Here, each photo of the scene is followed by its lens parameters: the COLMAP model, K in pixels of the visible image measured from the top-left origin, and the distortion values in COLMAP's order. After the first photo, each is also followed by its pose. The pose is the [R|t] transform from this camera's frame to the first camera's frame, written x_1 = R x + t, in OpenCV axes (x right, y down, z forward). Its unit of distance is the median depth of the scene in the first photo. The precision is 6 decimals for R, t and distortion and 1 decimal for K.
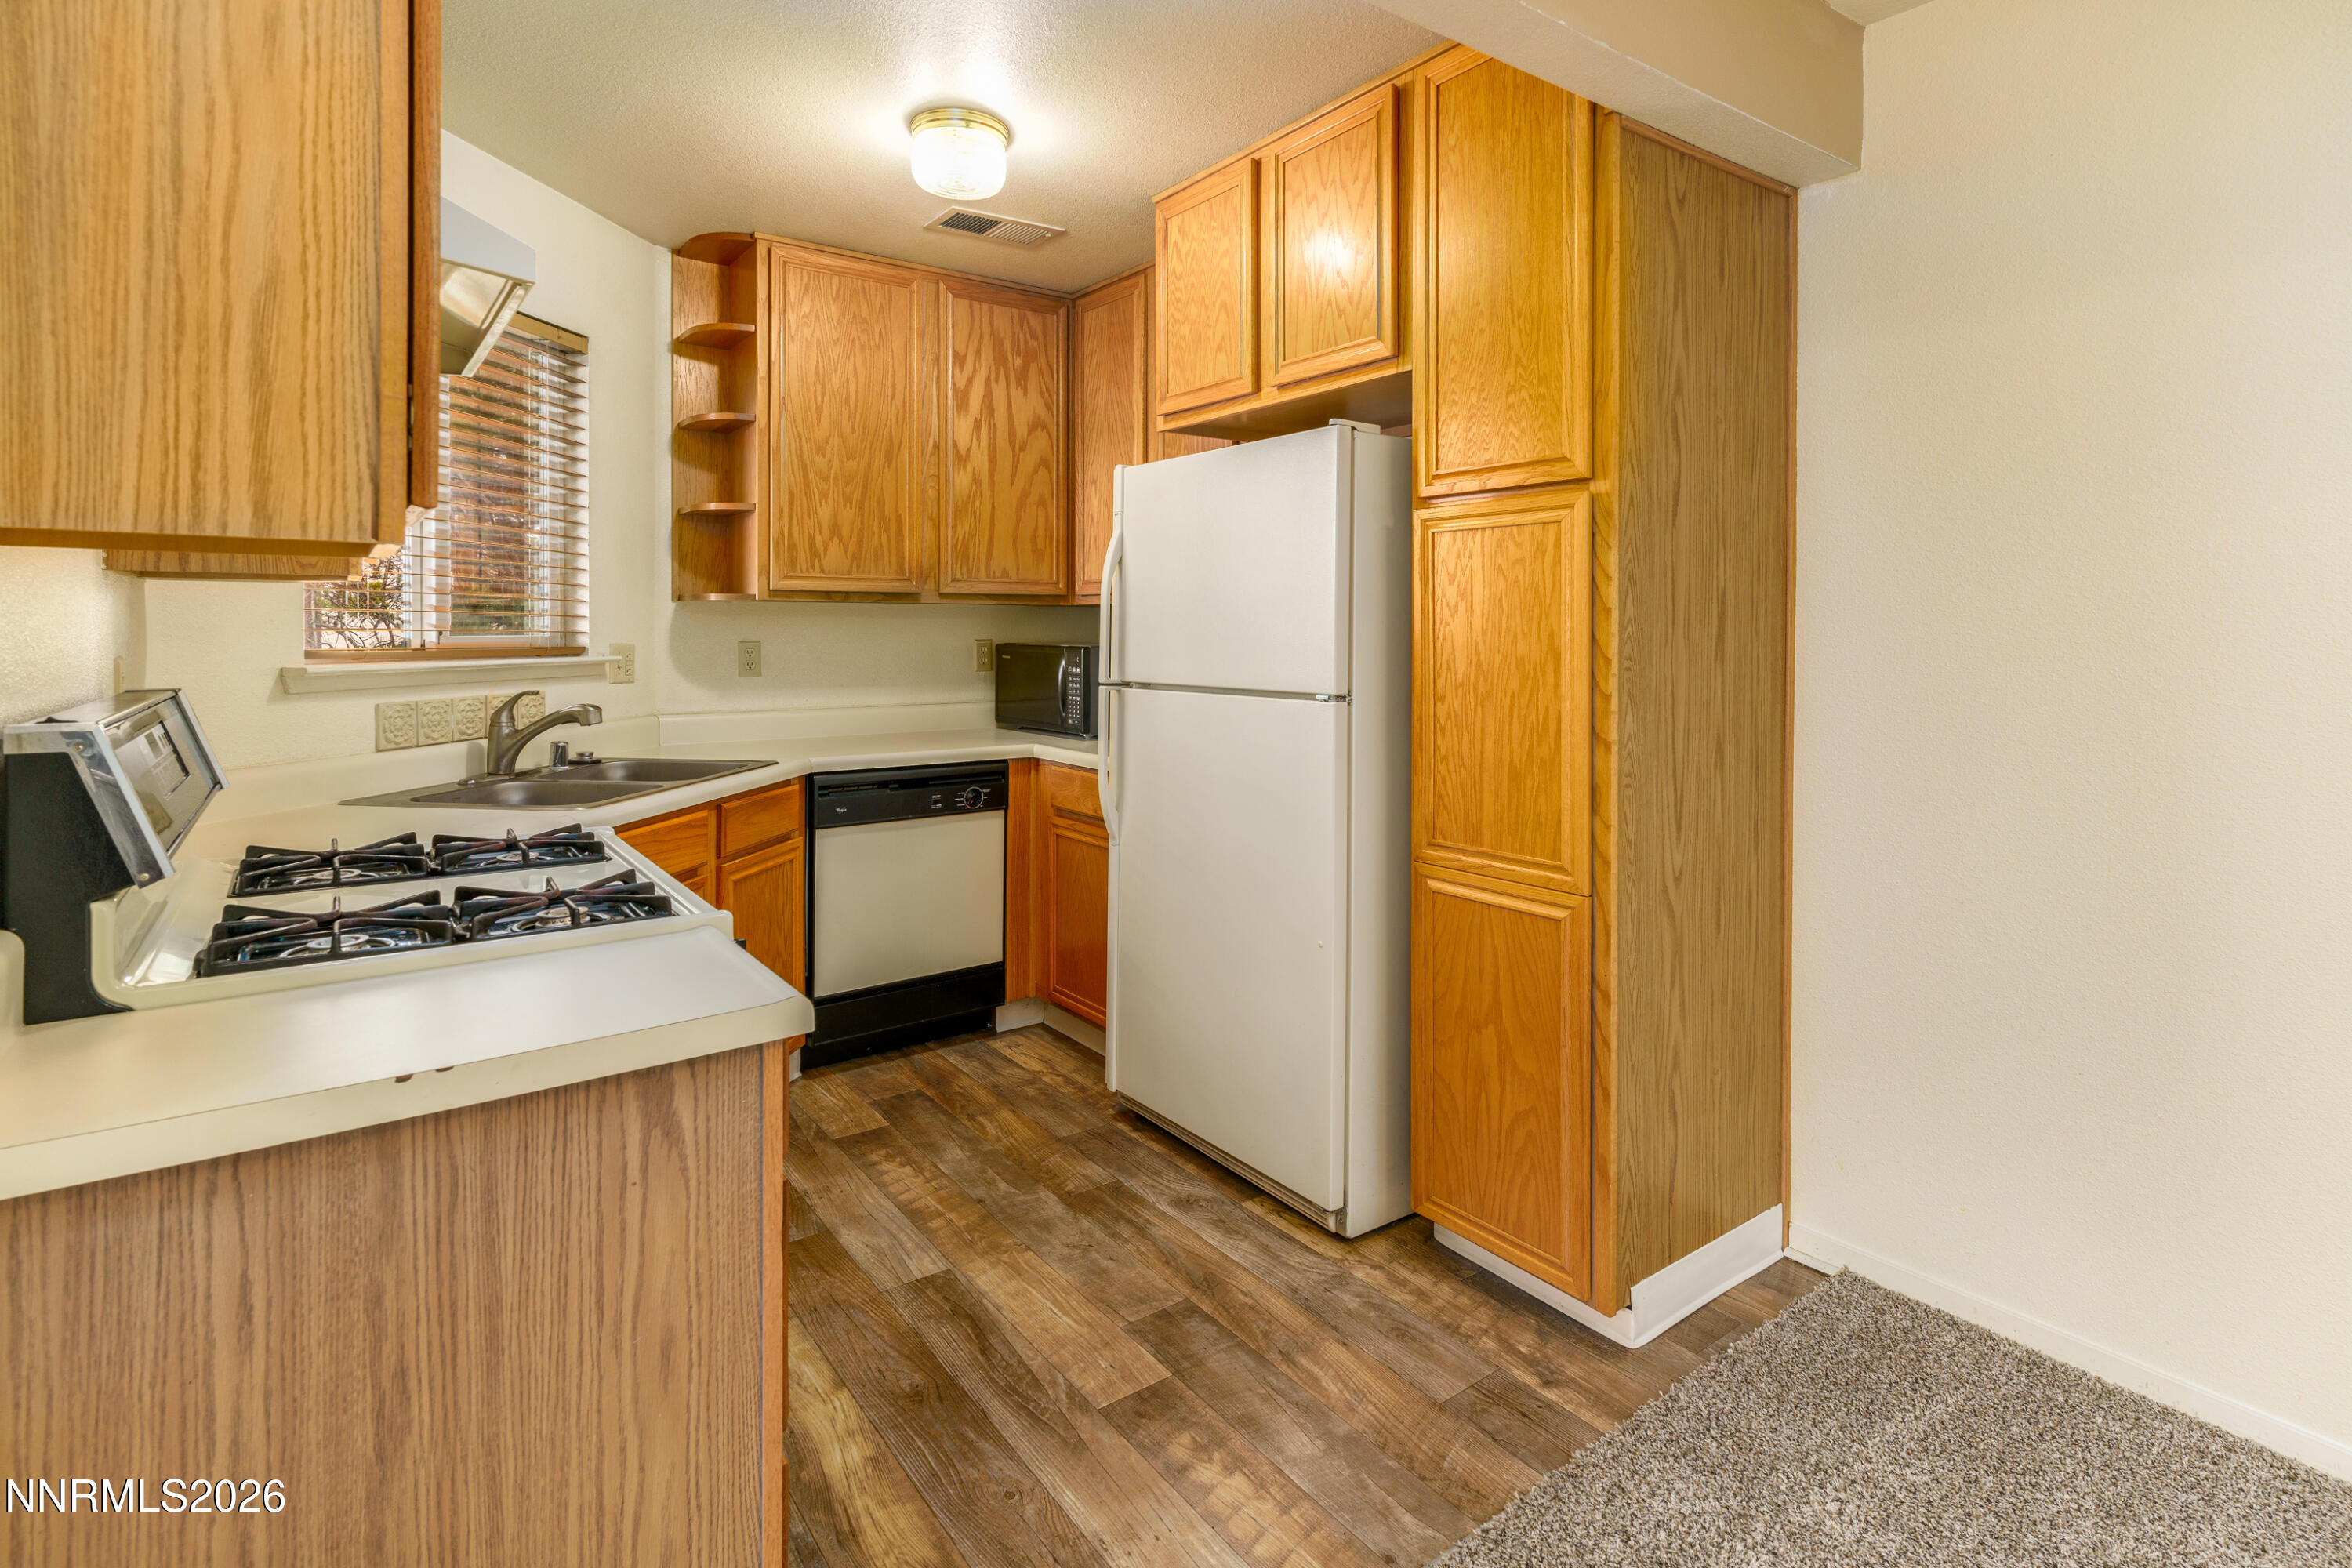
lens RADIAL K [[1164.2, 0, 1167.6], [0, 1164.2, 639.2], [0, 0, 1]] dist [0.000523, -0.000027]
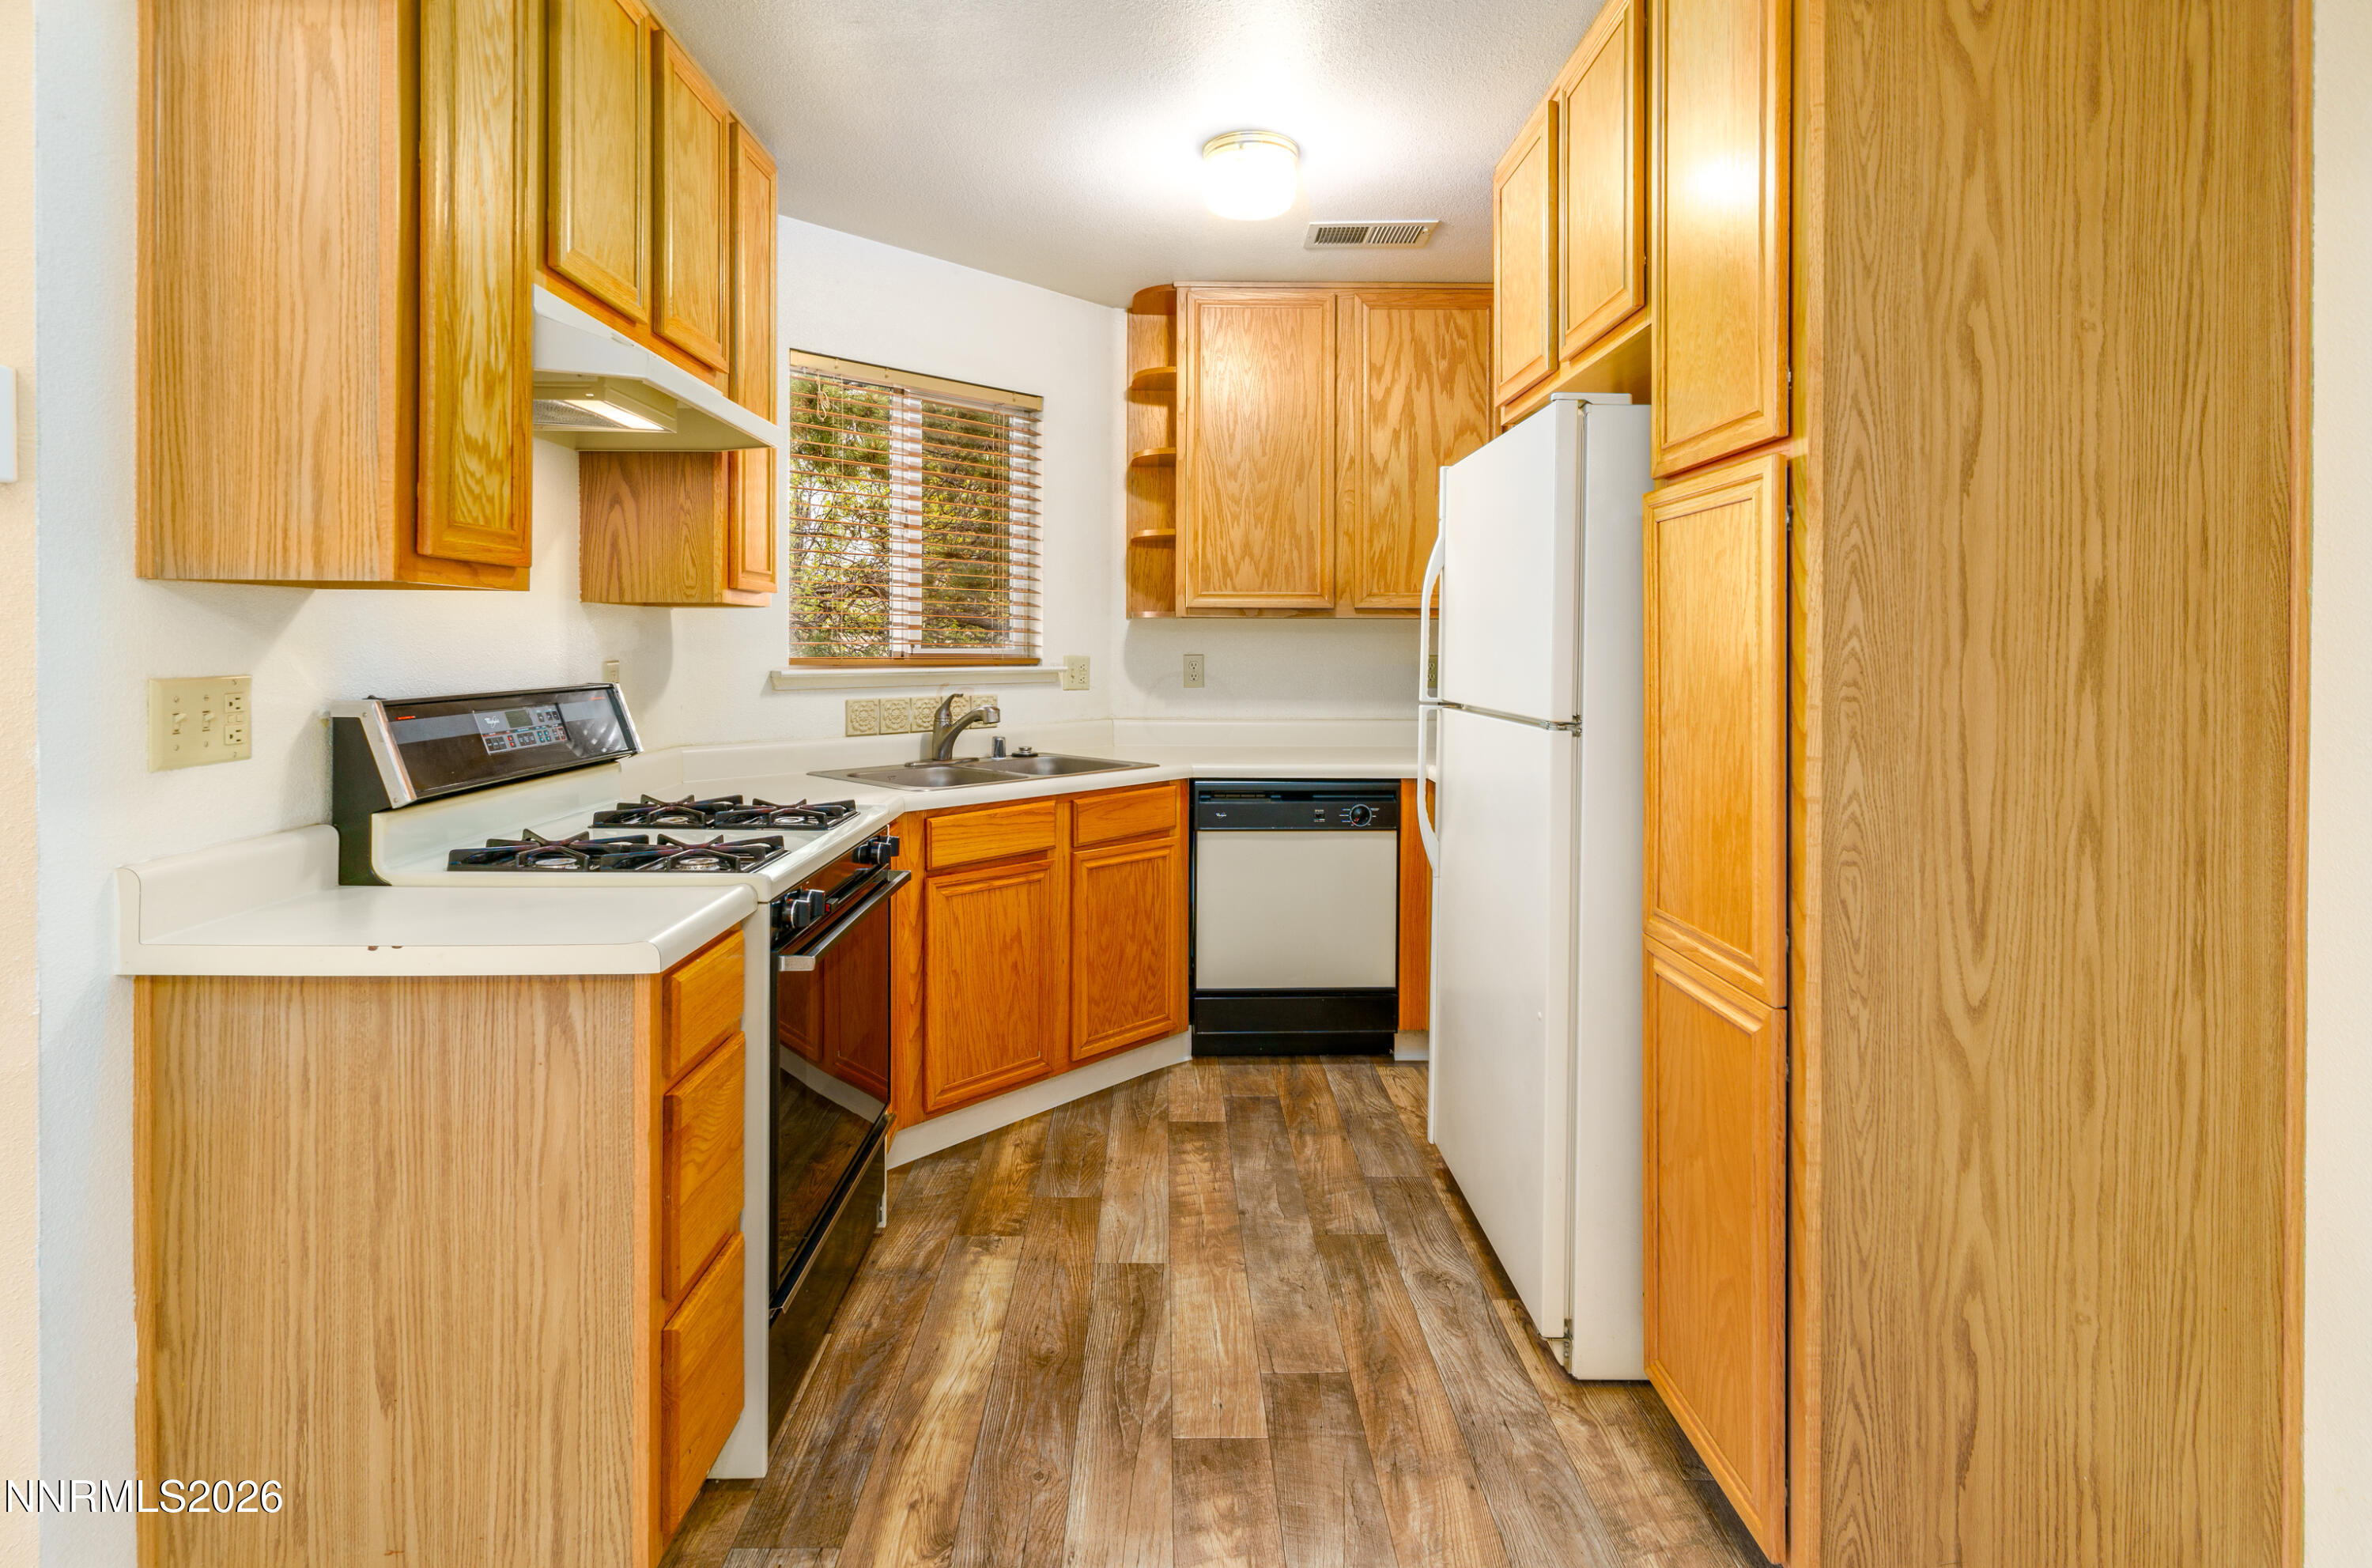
lens RADIAL K [[1164.3, 0, 1178.3], [0, 1164.3, 647.0], [0, 0, 1]] dist [0.001448, 0.000161]
pose [[0.816271, 0.002689, -0.577663, 0.412497], [-0.007106, 0.999960, -0.005387, 0.000537], [0.577626, 0.008502, 0.816257, 0.159232]]
